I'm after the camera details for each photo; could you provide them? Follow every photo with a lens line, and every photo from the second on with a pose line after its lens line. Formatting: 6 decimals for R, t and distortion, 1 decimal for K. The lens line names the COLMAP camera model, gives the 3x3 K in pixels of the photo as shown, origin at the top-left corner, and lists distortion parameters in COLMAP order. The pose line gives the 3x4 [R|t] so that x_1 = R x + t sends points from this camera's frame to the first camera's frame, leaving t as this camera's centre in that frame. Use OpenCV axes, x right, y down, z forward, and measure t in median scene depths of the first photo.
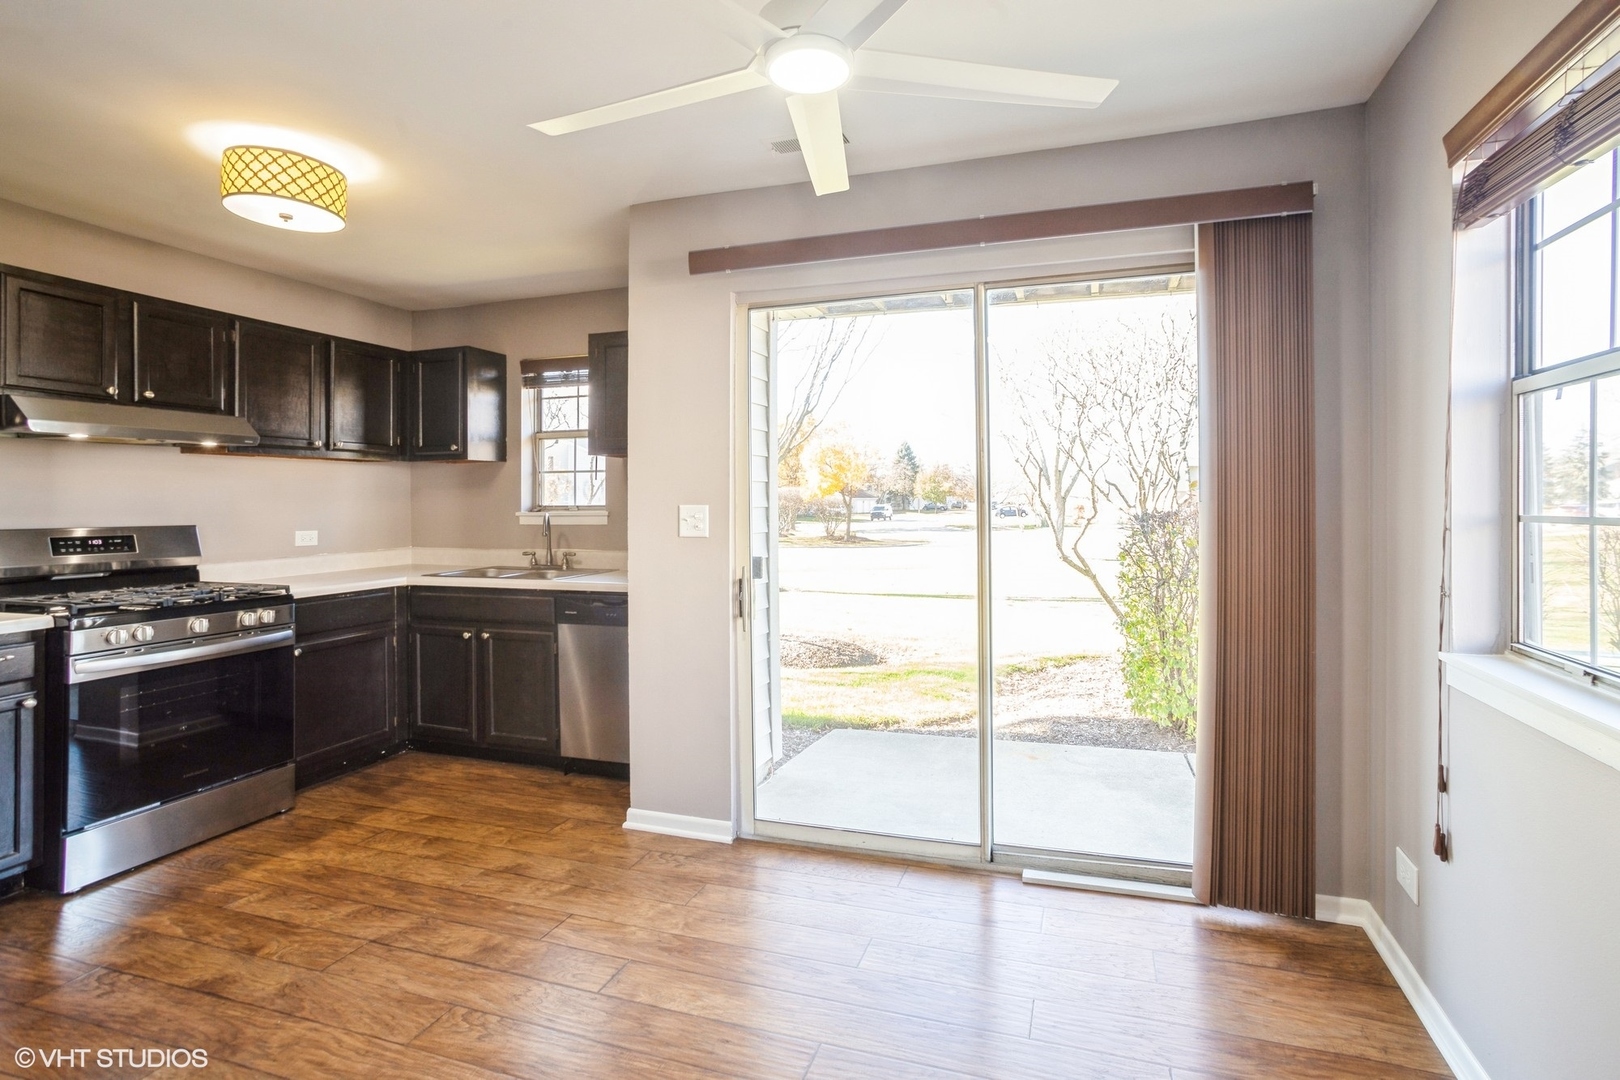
lens RADIAL K [[809.4, 0, 818.2], [0, 809.4, 502.7], [0, 0, 1]] dist [-0.041171, 0.041114]
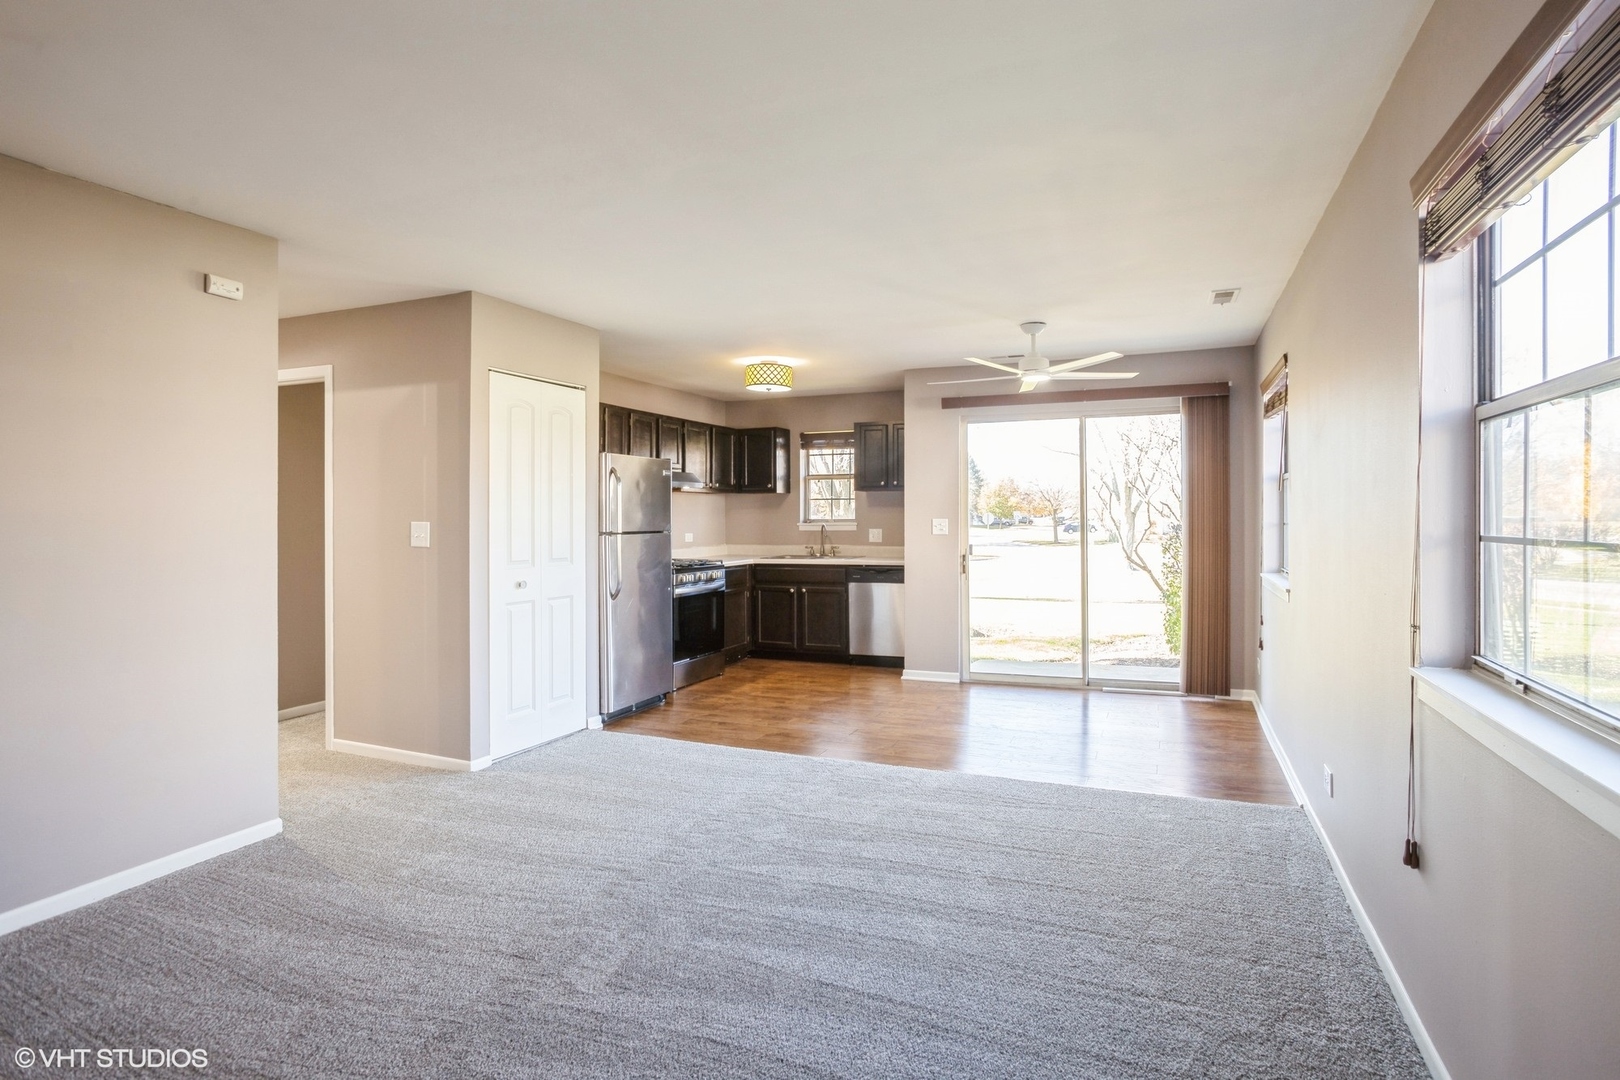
lens RADIAL K [[829.0, 0, 852.1], [0, 829.0, 520.6], [0, 0, 1]] dist [-0.002216, 0.000059]
pose [[0.999446, 0.000959, -0.033264, -0.271941], [-0.000844, 0.999994, 0.003468, 0.000209], [0.033267, -0.003438, 0.999441, -0.982366]]
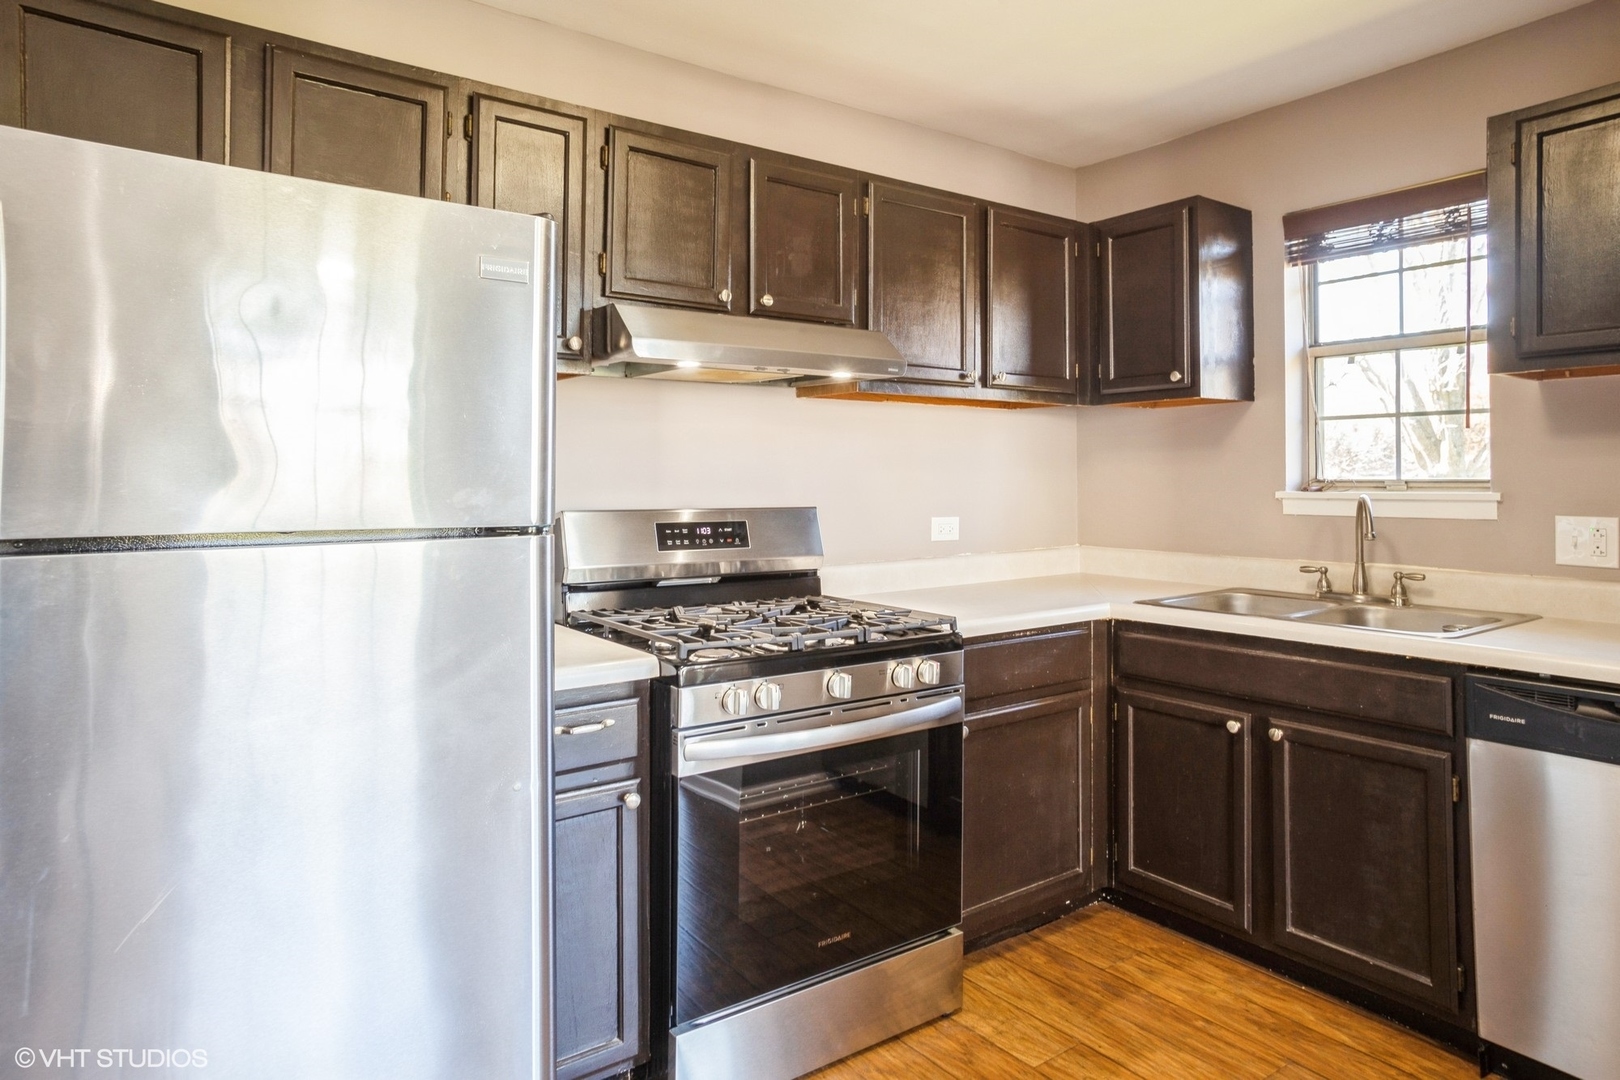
lens RADIAL K [[994.1, 0, 809.0], [0, 994.1, 462.5], [0, 0, 1]] dist [-0.003252, -0.000260]
pose [[0.819060, -0.004789, -0.573689, -0.331933], [-0.004063, 0.999892, -0.014147, 0.003648], [0.573694, 0.013918, 0.818951, 0.351118]]
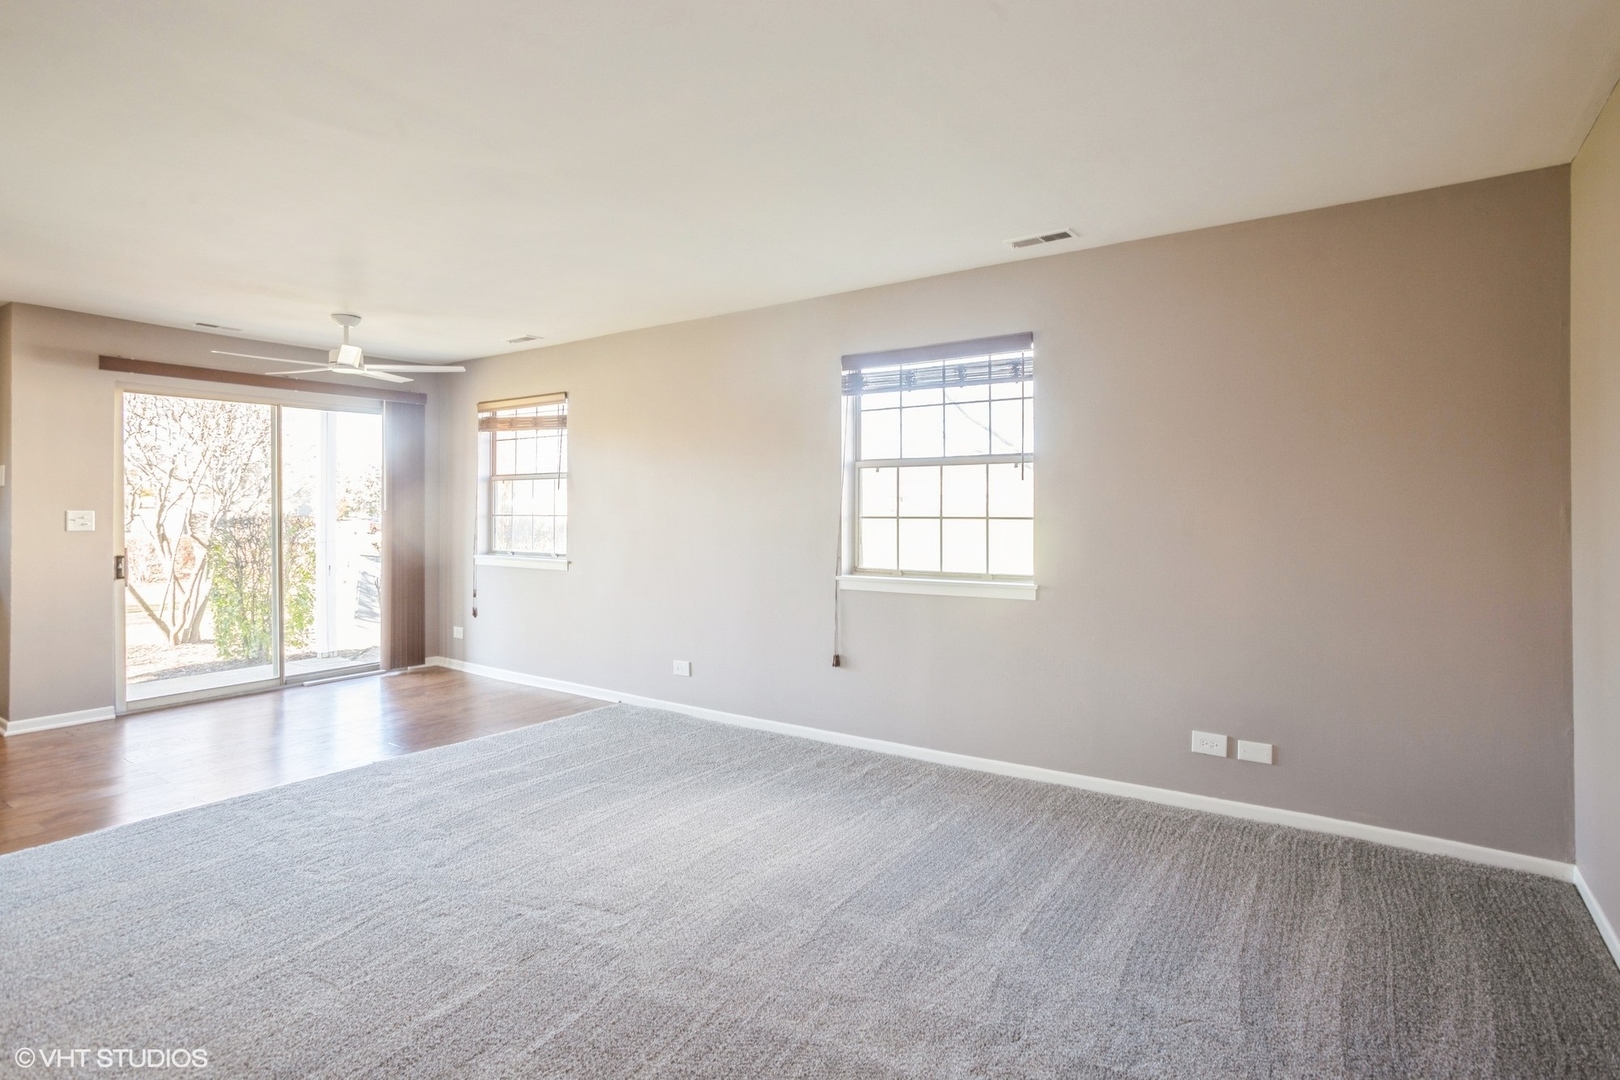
lens RADIAL K [[799.2, 0, 812.4], [0, 799.2, 515.7], [0, 0, 1]] dist [-0.000970, -0.000159]
pose [[0.296044, 0.001507, 0.955173, -1.075371], [0.000746, 0.999998, -0.001809, 0.014893], [-0.955174, 0.001249, 0.296043, -0.721133]]
